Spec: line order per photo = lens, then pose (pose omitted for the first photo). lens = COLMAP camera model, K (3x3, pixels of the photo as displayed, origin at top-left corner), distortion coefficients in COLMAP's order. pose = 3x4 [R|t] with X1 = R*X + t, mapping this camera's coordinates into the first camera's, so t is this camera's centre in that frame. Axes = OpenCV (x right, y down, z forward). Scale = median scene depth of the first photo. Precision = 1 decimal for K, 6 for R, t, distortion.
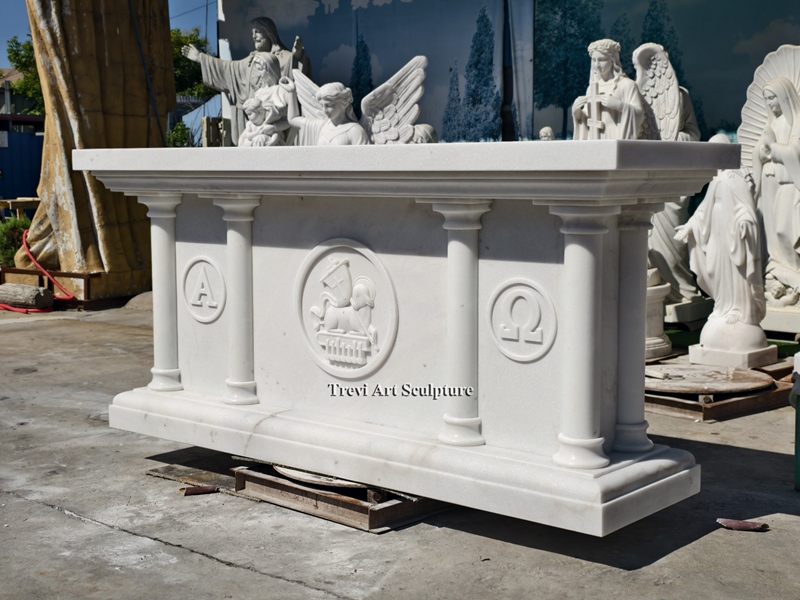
lens RADIAL K [[1154.7, 0, 400.0], [0, 1154.7, 300.0], [0, 0, 1]] dist [0.051198, -0.074988]
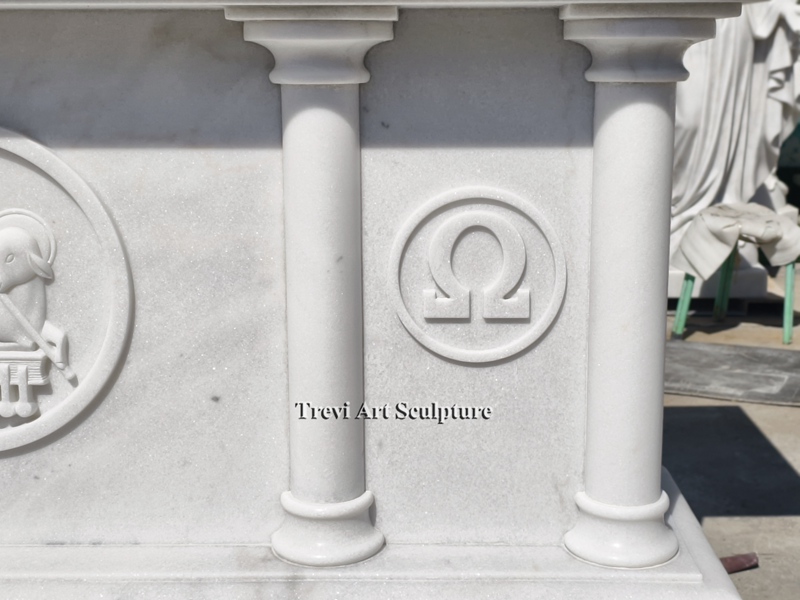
lens RADIAL K [[1154.7, 0, 400.0], [0, 1154.7, 300.0], [0, 0, 1]] dist [0.051198, -0.074988]
pose [[0.770219, -0.112012, 0.627867, -0.192216], [0.070847, 0.993390, 0.090312, -0.015720], [-0.633833, -0.025077, 0.773064, 0.591462]]
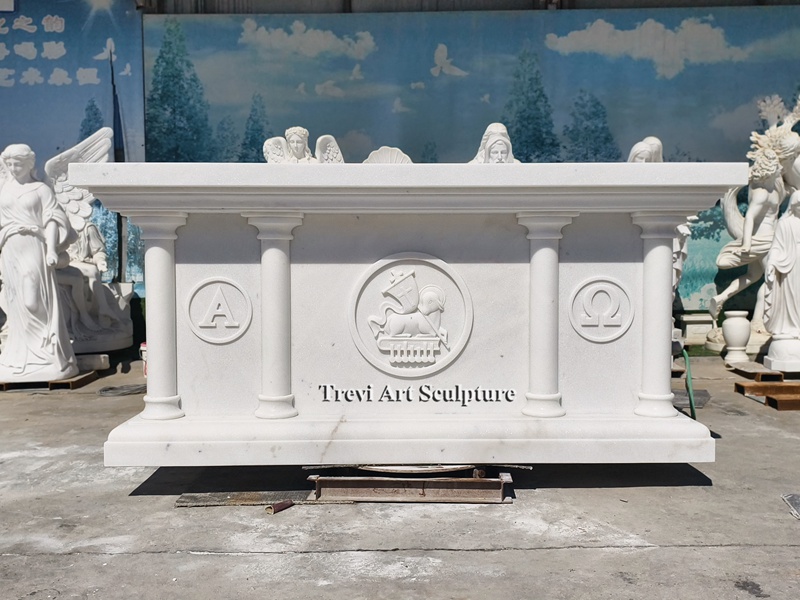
lens RADIAL K [[819.3, 0, 399.6], [0, 819.3, 314.9], [0, 0, 1]] dist [0.027820, -0.025294]
pose [[0.763711, -0.039679, 0.644337, -0.578038], [0.071515, 0.997166, -0.023358, 0.025799], [-0.641584, 0.063918, 0.764385, 0.408853]]
